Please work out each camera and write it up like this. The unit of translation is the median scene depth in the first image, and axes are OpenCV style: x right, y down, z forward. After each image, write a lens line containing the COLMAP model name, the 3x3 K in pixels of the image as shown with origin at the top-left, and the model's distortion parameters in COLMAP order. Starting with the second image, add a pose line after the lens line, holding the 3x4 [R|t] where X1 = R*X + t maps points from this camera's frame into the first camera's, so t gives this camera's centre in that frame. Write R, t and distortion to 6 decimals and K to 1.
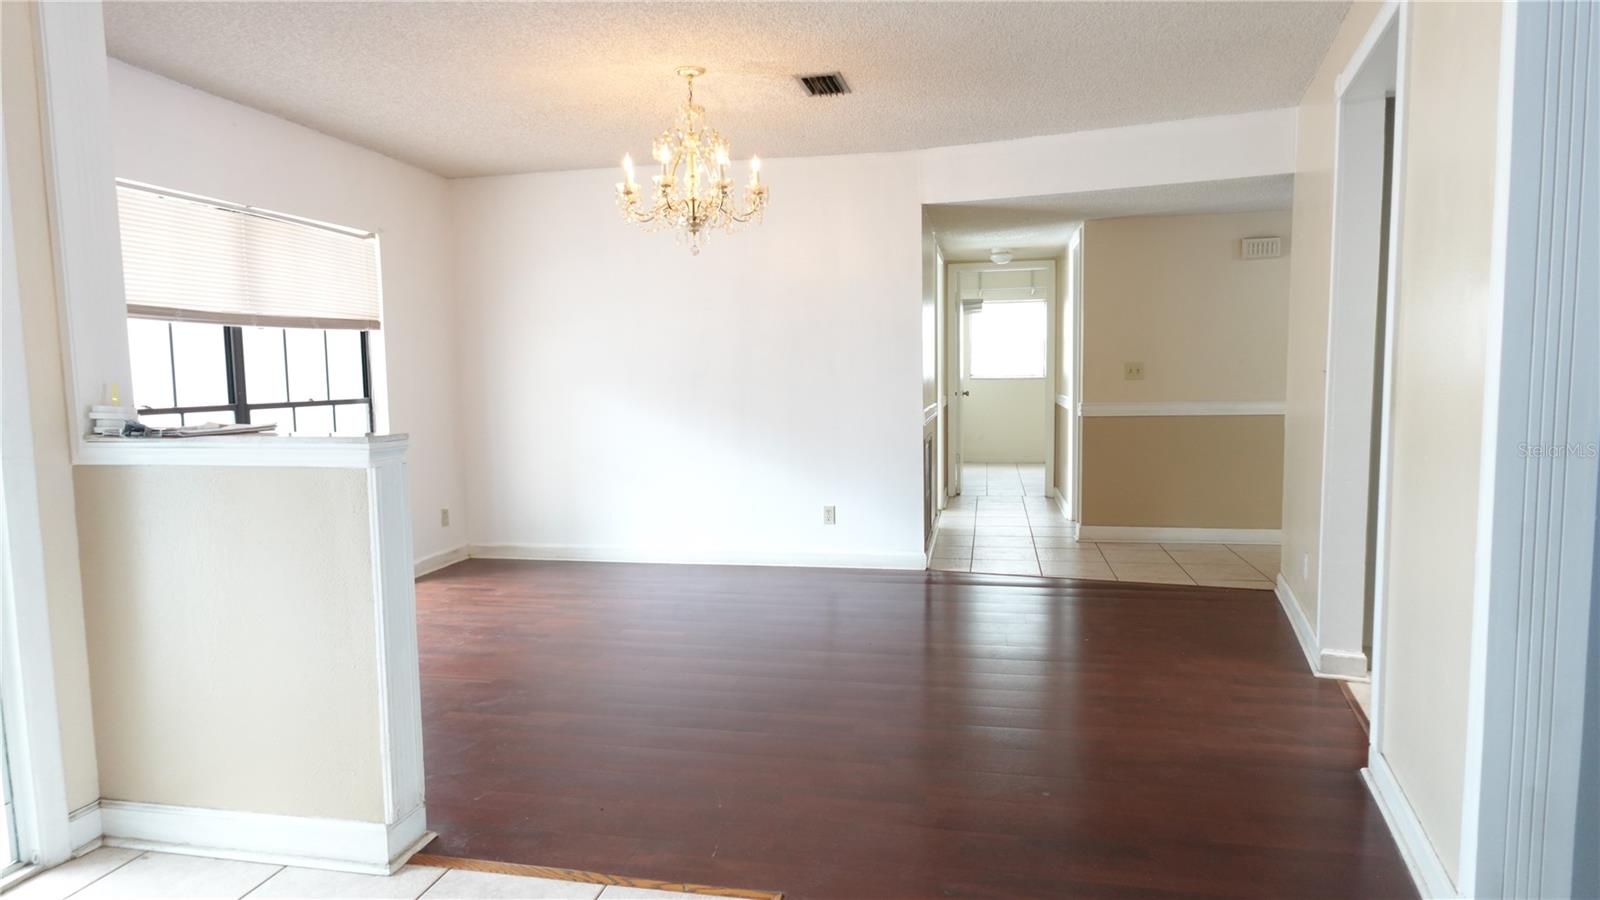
lens RADIAL K [[904.7, 0, 802.6], [0, 904.7, 452.3], [0, 0, 1]] dist [-0.000021, 0.001030]
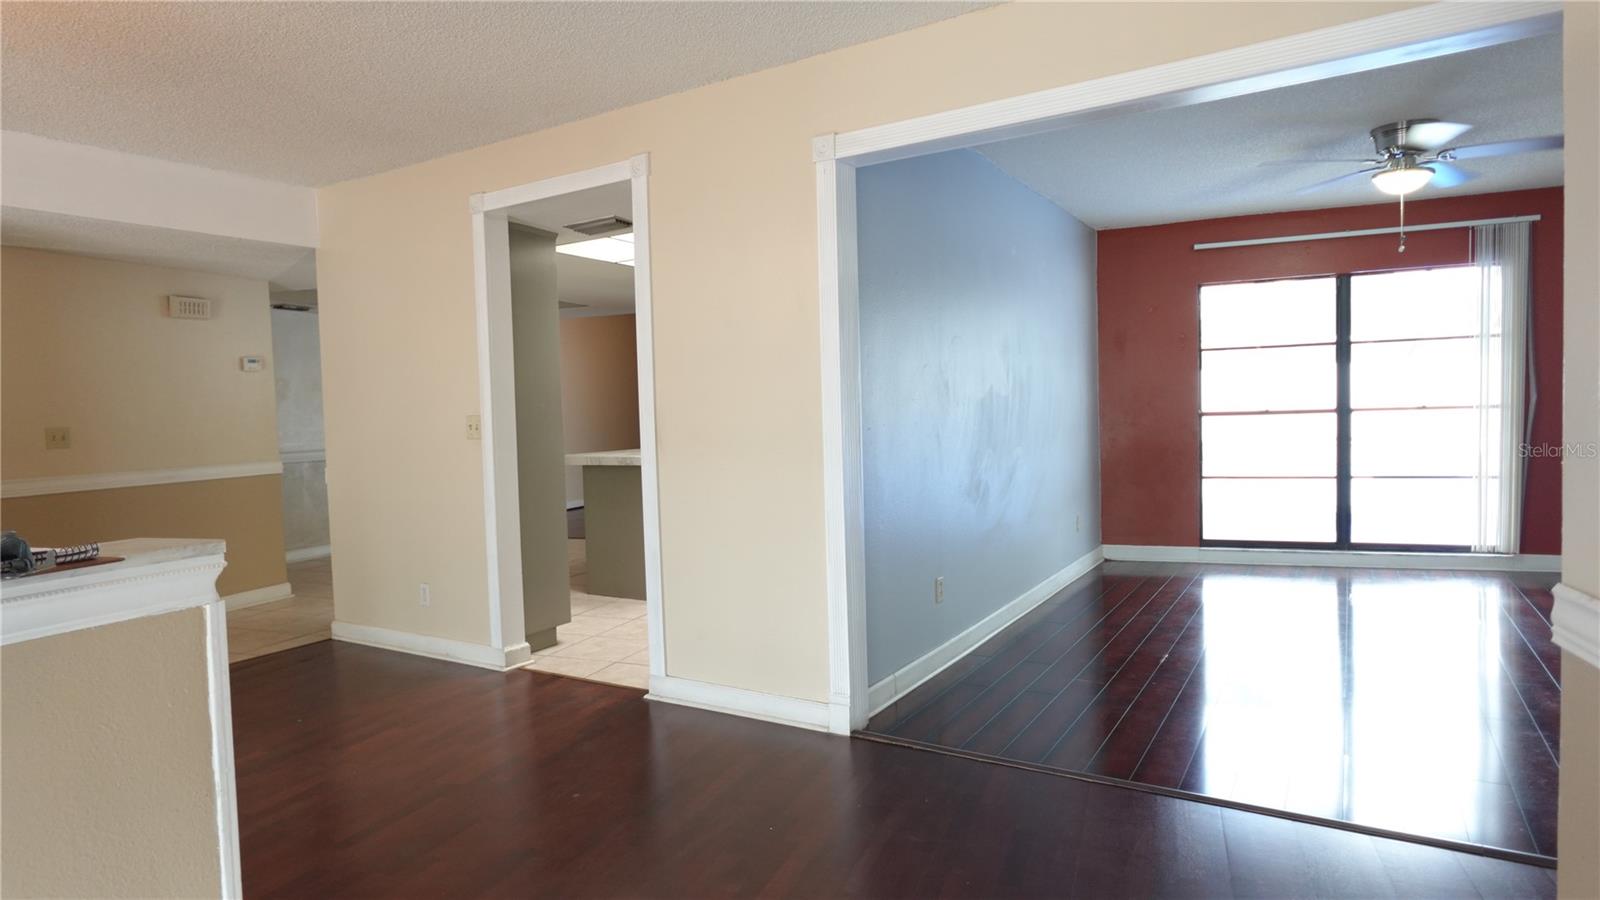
lens RADIAL K [[904.7, 0, 802.6], [0, 904.7, 452.3], [0, 0, 1]] dist [-0.000021, 0.001030]
pose [[0.180290, -0.038102, 0.982875, -0.398656], [0.114803, 0.993235, 0.017445, -0.017368], [-0.976891, 0.109692, 0.183445, 0.242846]]
